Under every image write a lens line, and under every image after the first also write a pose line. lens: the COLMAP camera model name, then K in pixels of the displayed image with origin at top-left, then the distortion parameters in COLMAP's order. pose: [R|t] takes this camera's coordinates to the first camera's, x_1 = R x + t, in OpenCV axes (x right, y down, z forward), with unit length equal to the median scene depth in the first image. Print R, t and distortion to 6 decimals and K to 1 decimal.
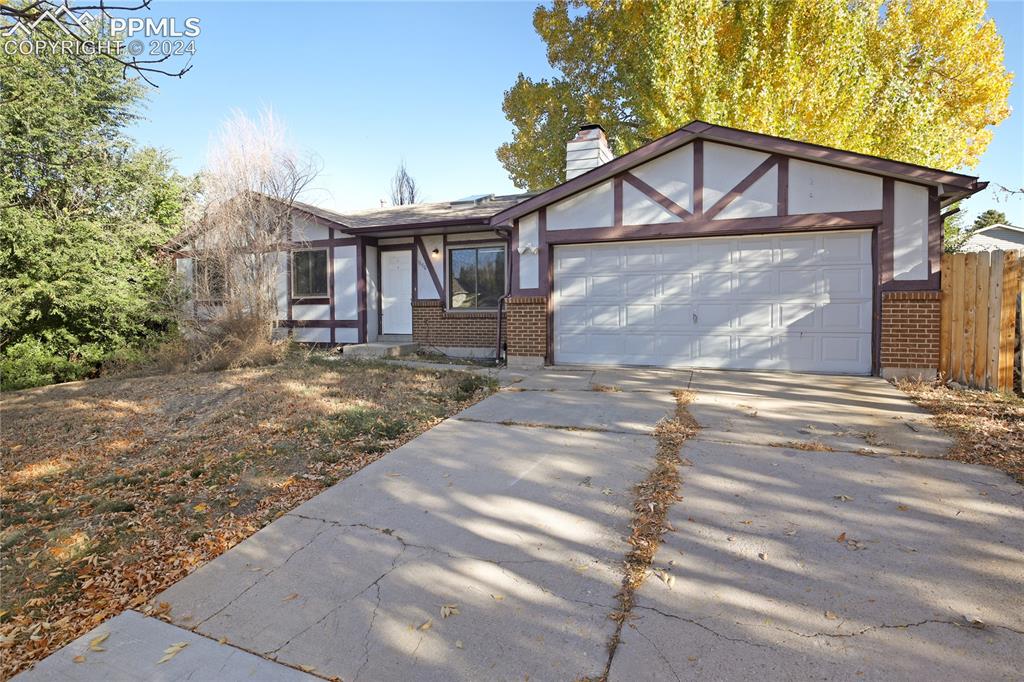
lens RADIAL K [[534.0, 0, 512.0], [0, 534.0, 341.0], [0, 0, 1]] dist [-0.000704, 0.000214]
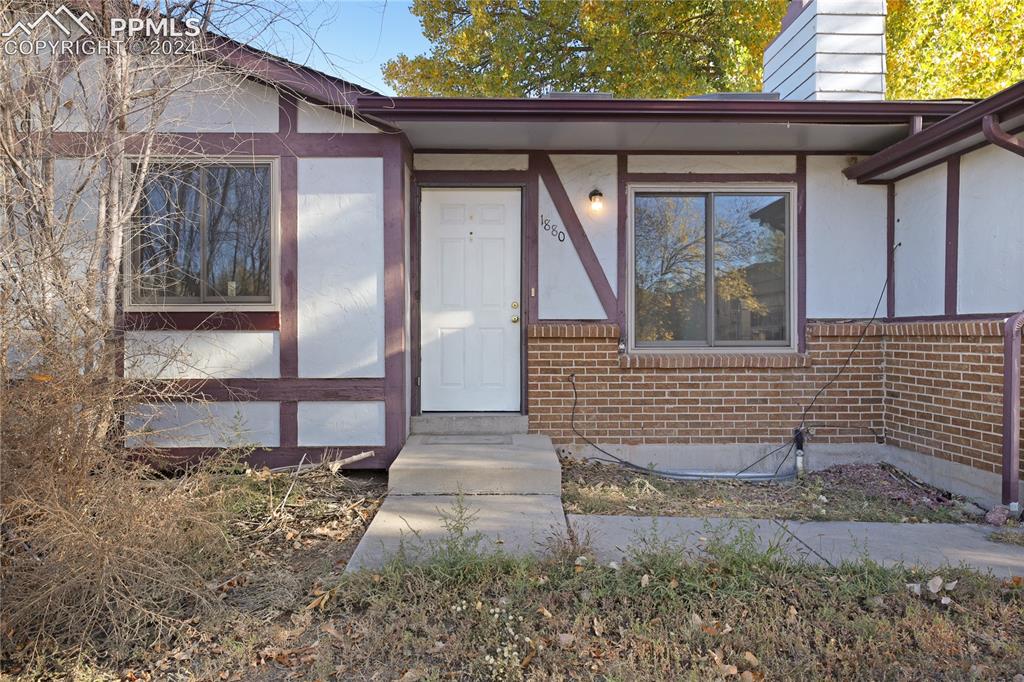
lens RADIAL K [[672.8, 0, 512.0], [0, 672.8, 341.0], [0, 0, 1]] dist [0.004806, 0.000357]
pose [[0.906999, -0.000612, 0.421133, -0.403924], [0.019451, 0.998993, -0.040440, -0.044835], [-0.420684, 0.044870, 0.906097, 0.592391]]
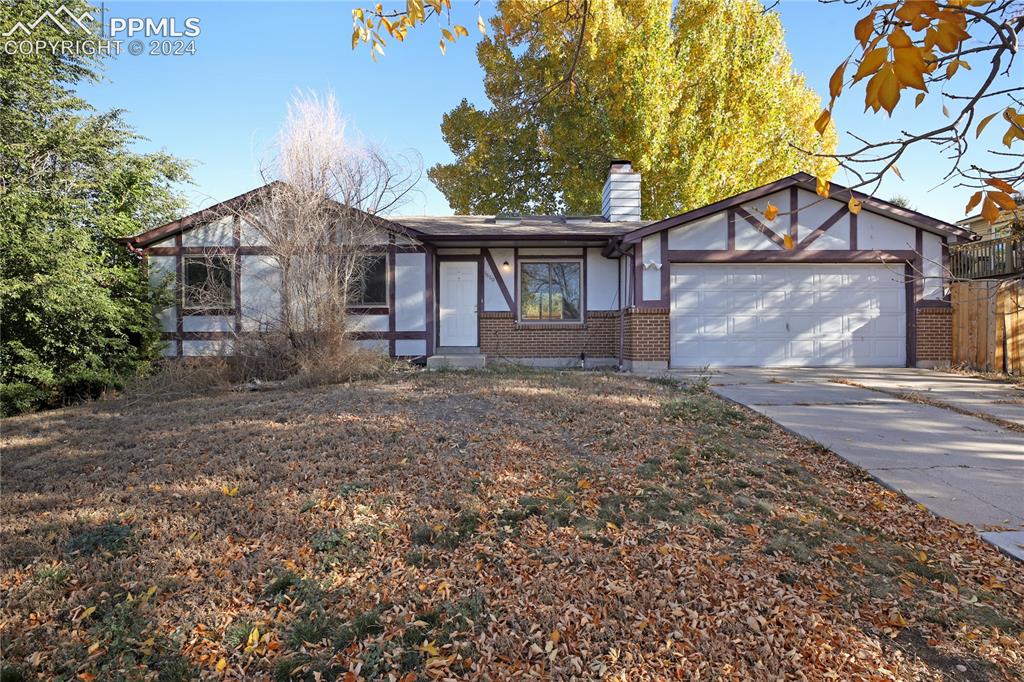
lens RADIAL K [[541.7, 0, 512.0], [0, 541.7, 341.0], [0, 0, 1]] dist [-0.002337, -0.000711]
pose [[0.921981, 0.001092, 0.387235, -0.531911], [0.019792, 0.998556, -0.049940, 0.029521], [-0.386730, 0.053708, 0.920628, 0.058439]]
